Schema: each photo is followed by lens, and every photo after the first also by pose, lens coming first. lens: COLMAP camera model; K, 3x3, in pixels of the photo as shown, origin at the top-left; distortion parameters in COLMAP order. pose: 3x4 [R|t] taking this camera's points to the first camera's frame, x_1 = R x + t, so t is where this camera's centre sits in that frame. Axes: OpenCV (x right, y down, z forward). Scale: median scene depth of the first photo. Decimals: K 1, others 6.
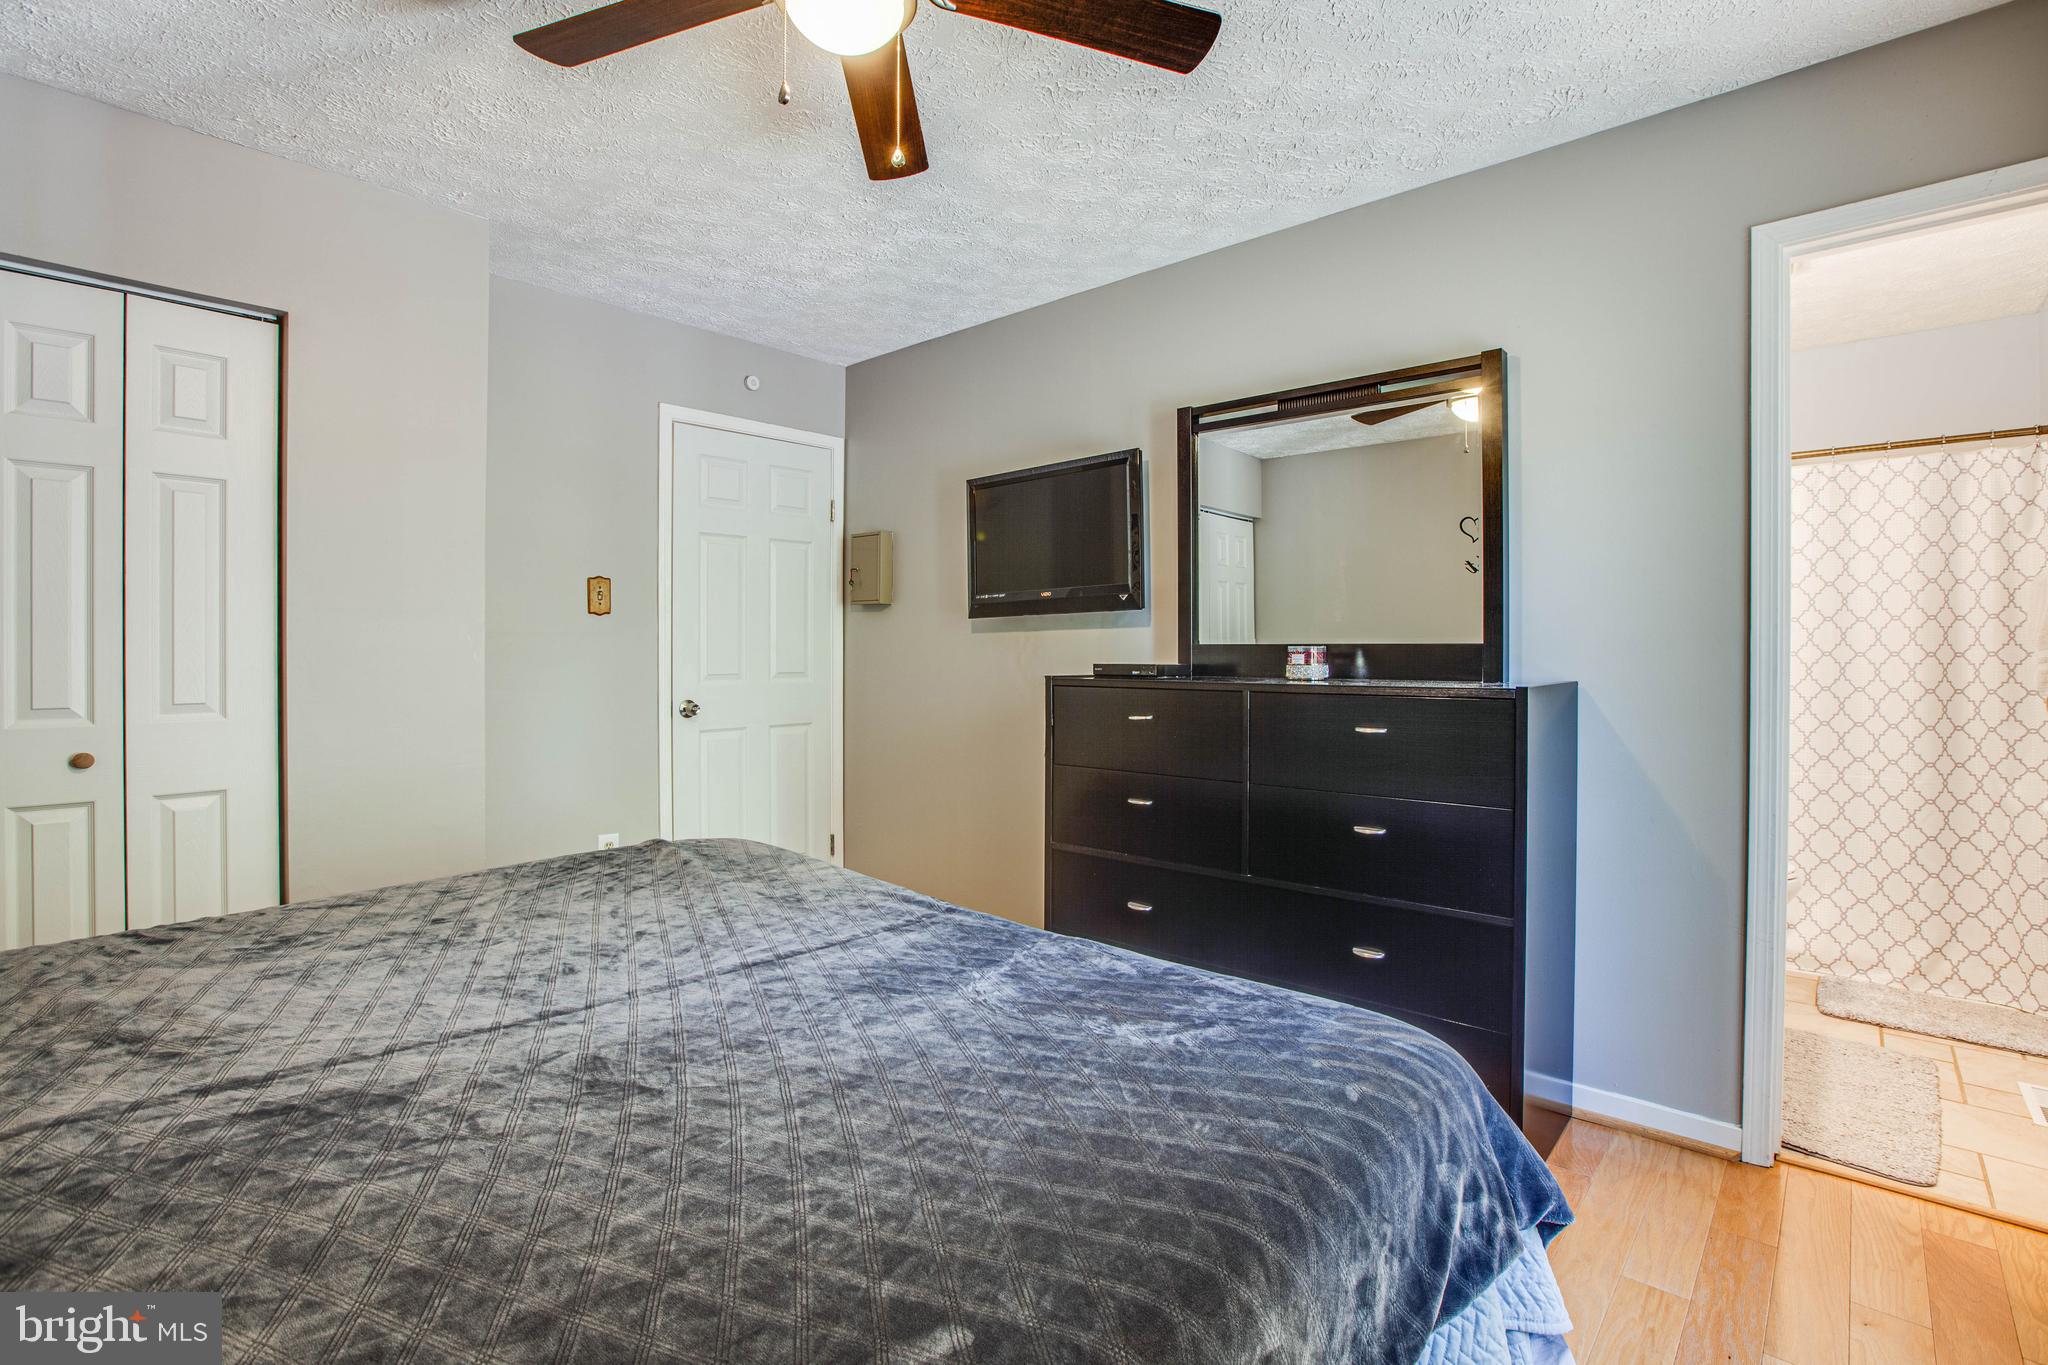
lens RADIAL K [[949.8, 0, 1013.6], [0, 949.8, 664.7], [0, 0, 1]] dist [-0.040413, 0.009109]
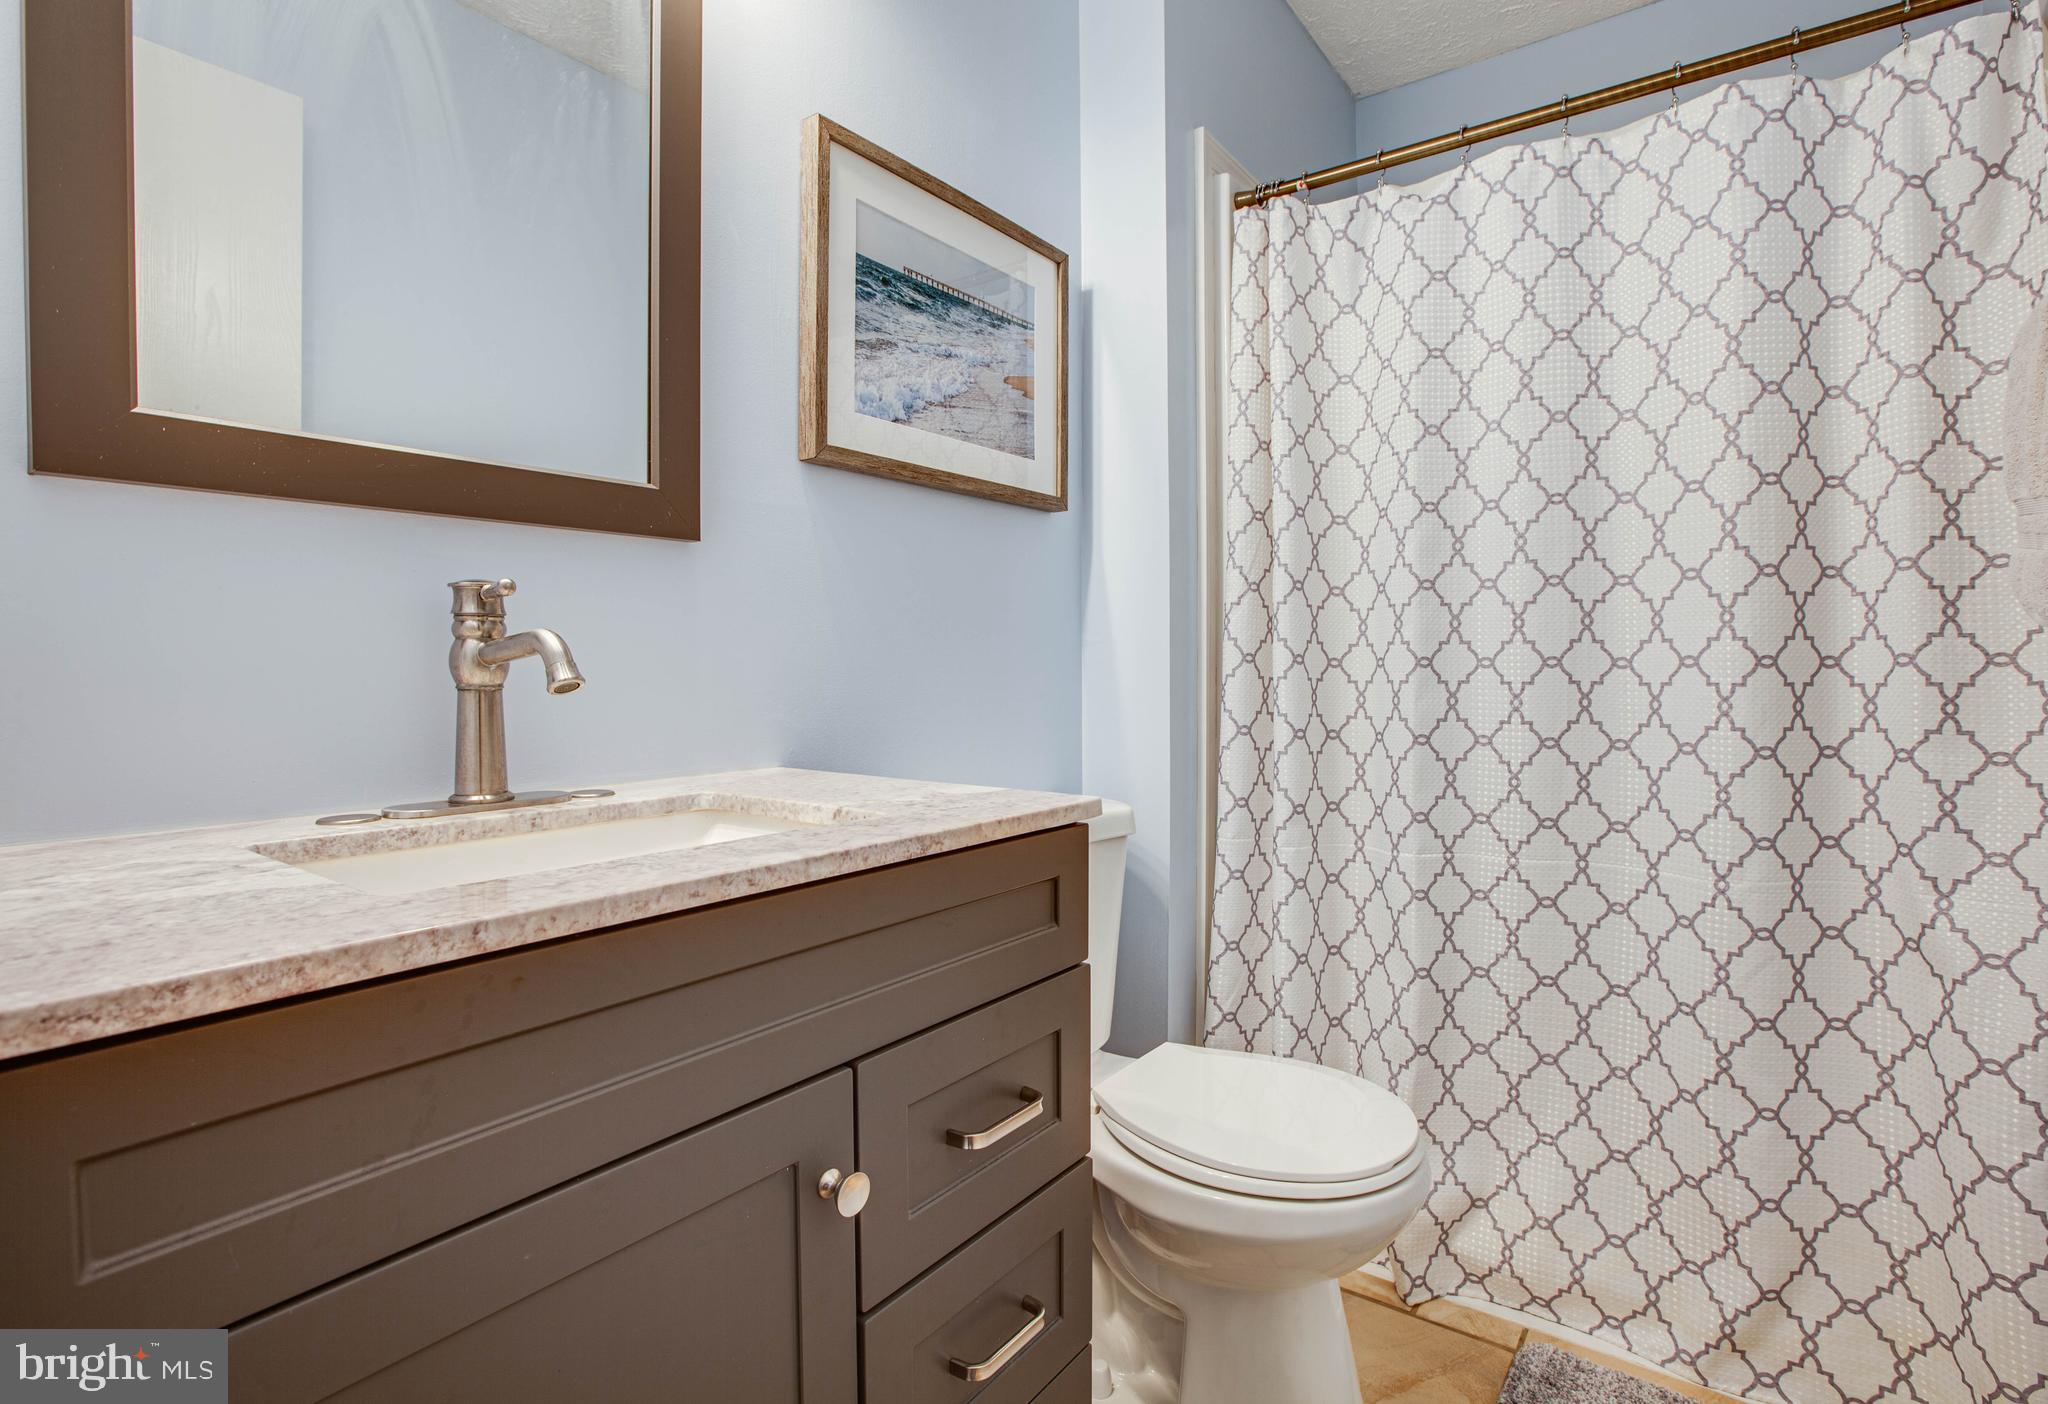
lens RADIAL K [[1031.9, 0, 1031.8], [0, 1031.9, 703.0], [0, 0, 1]] dist [-0.034248, 0.003896]
pose [[0.991983, -0.003944, 0.126306, 0.623474], [0.001767, 0.999848, 0.017347, 0.038932], [-0.126355, -0.016985, 0.991840, 0.602027]]
